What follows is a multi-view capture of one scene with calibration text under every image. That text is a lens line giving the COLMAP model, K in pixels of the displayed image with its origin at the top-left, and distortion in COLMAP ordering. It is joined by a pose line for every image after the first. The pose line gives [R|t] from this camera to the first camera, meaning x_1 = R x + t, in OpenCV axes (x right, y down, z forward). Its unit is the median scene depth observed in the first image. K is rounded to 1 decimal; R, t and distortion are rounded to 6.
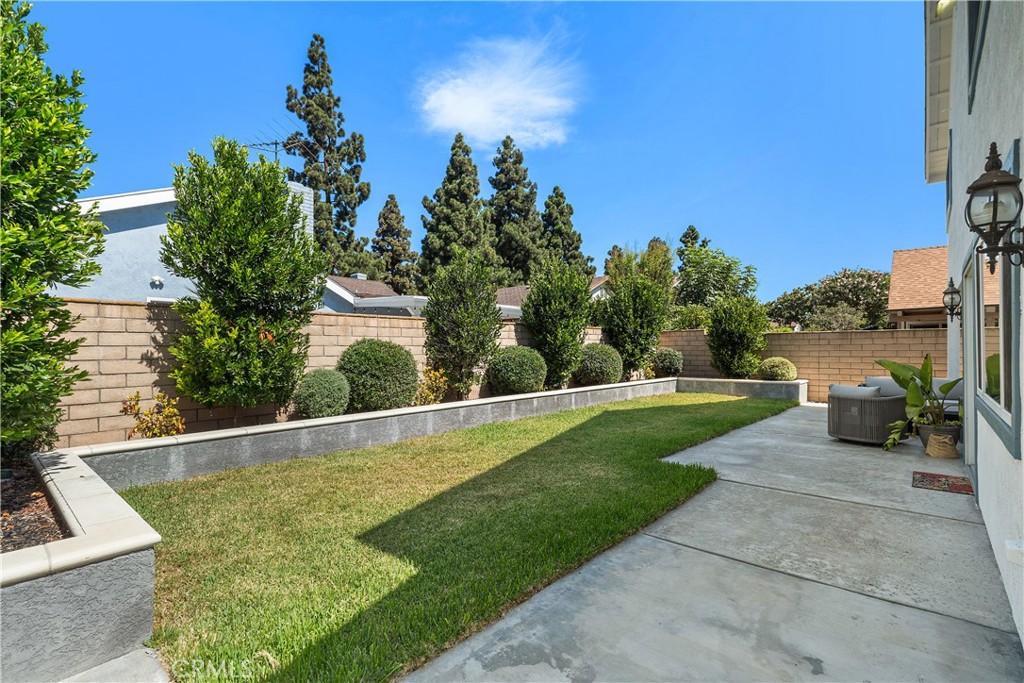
lens RADIAL K [[468.4, 0, 511.5], [0, 468.4, 344.1], [0, 0, 1]] dist [0.011653, -0.003589]
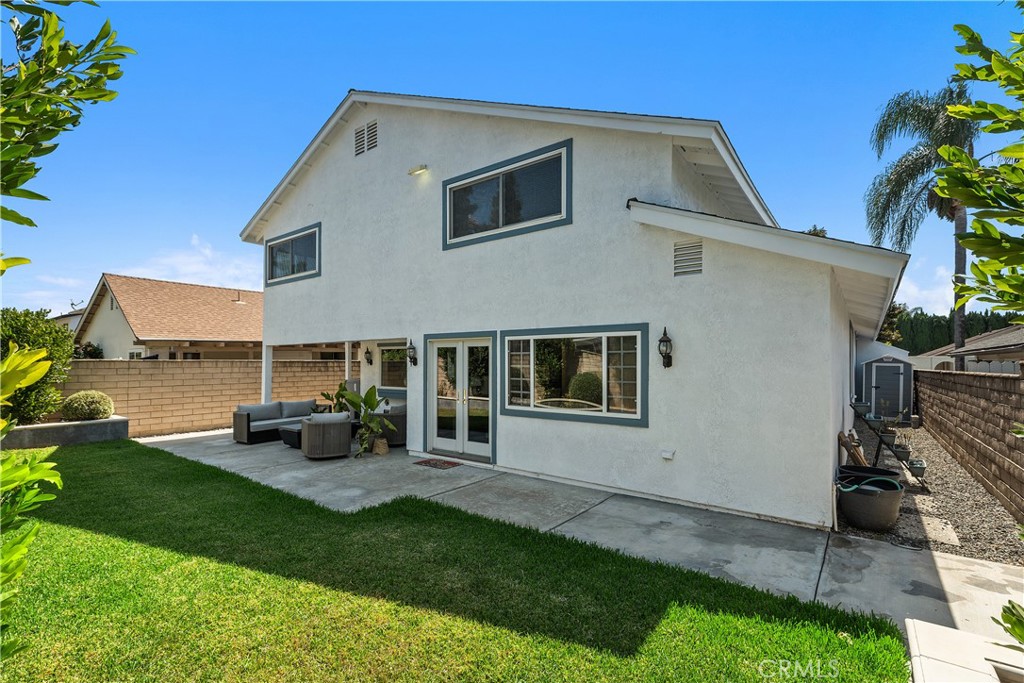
lens RADIAL K [[468.4, 0, 500.4], [0, 468.4, 363.3], [0, 0, 1]] dist [0.011653, -0.003589]
pose [[-0.052732, -0.000501, 0.998609, -0.885295], [-0.008084, 0.999967, 0.000074, -0.079044], [-0.998576, -0.008069, -0.052735, 0.985288]]
